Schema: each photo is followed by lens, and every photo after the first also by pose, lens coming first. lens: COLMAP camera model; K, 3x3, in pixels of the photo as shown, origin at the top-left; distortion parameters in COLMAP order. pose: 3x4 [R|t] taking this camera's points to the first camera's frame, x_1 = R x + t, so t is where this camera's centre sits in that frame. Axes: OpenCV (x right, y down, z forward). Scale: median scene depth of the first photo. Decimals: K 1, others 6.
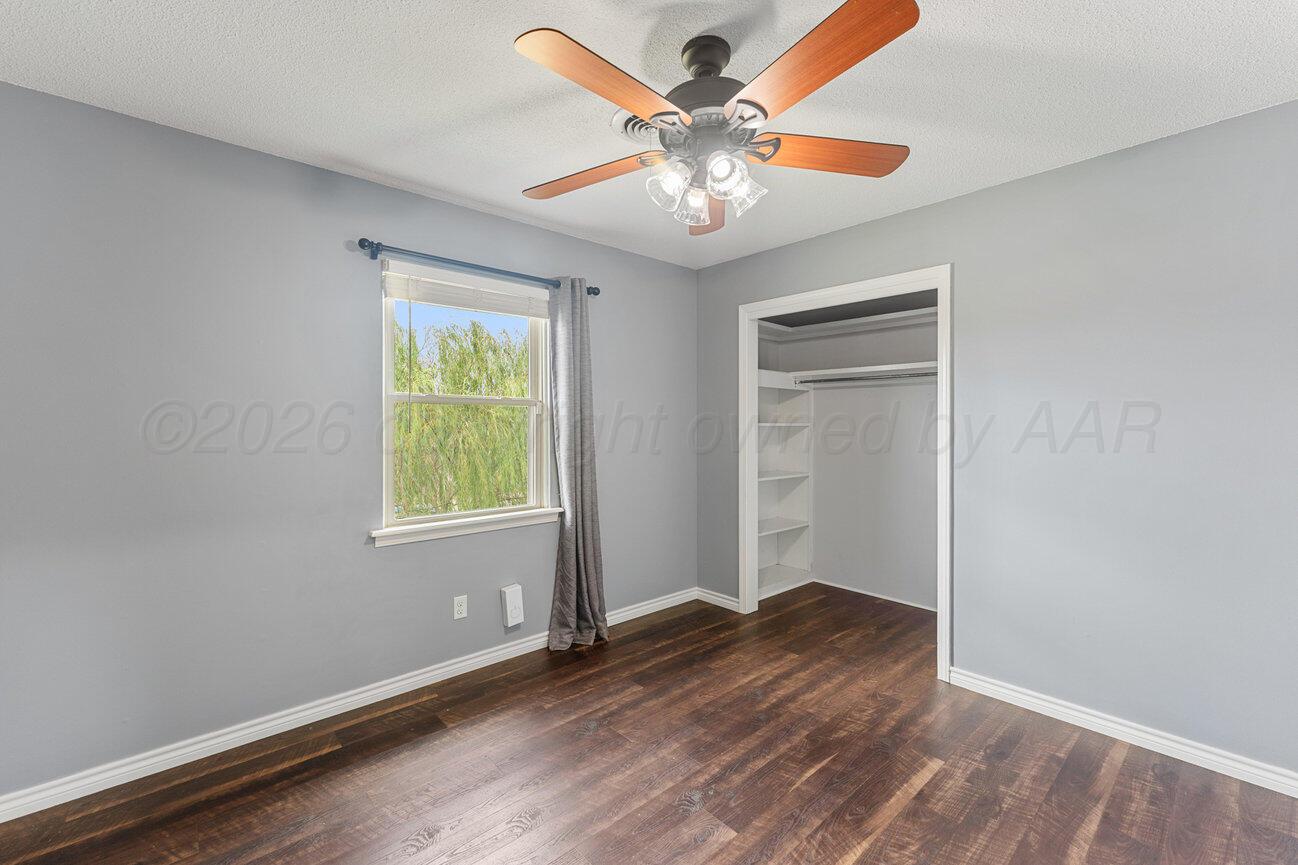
lens RADIAL K [[535.8, 0, 647.1], [0, 535.8, 415.3], [0, 0, 1]] dist [0.000655, -0.000034]
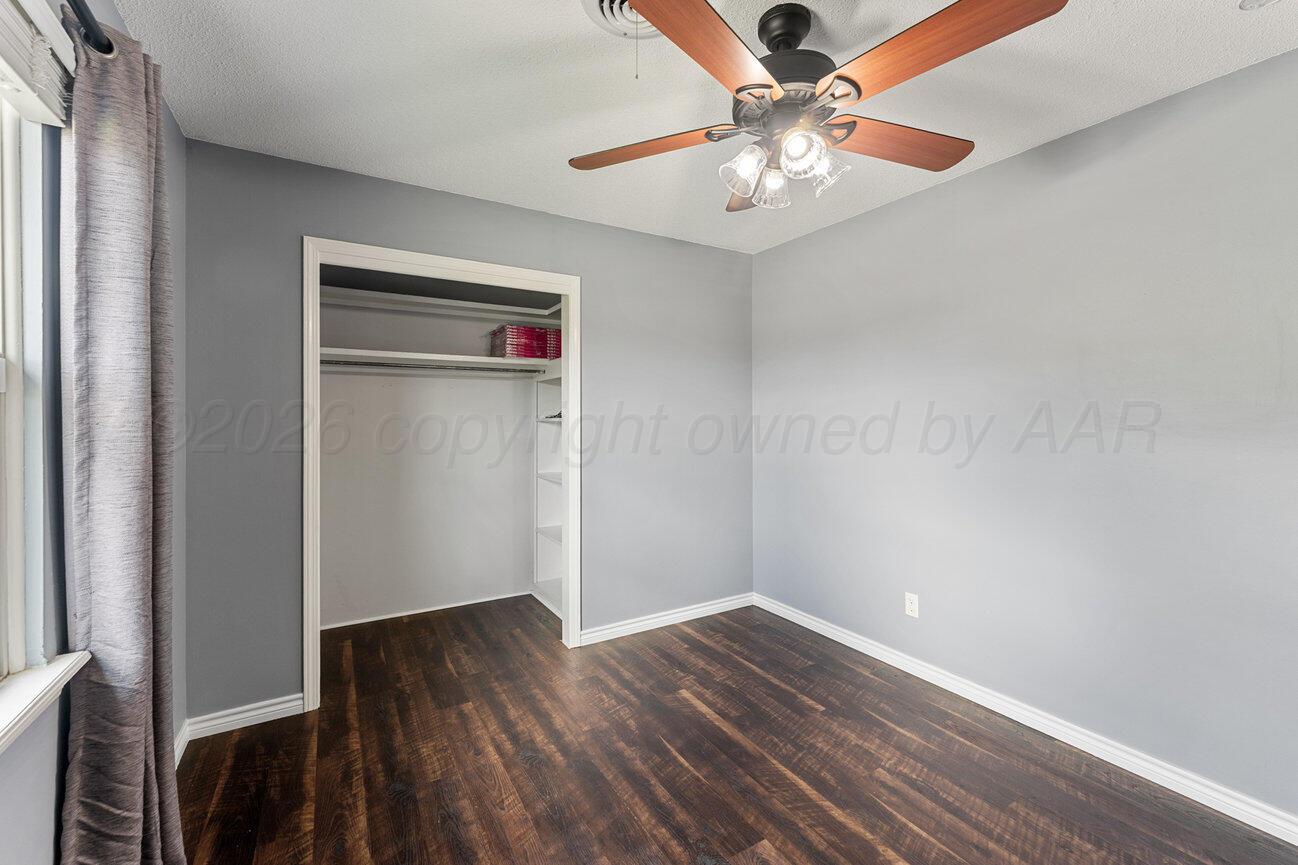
lens RADIAL K [[535.8, 0, 647.1], [0, 535.8, 415.3], [0, 0, 1]] dist [0.000655, -0.000034]
pose [[0.194703, -0.000507, 0.980862, -0.528676], [-0.009760, 0.999949, 0.002454, 0.006233], [-0.980814, -0.010051, 0.194688, 0.656081]]
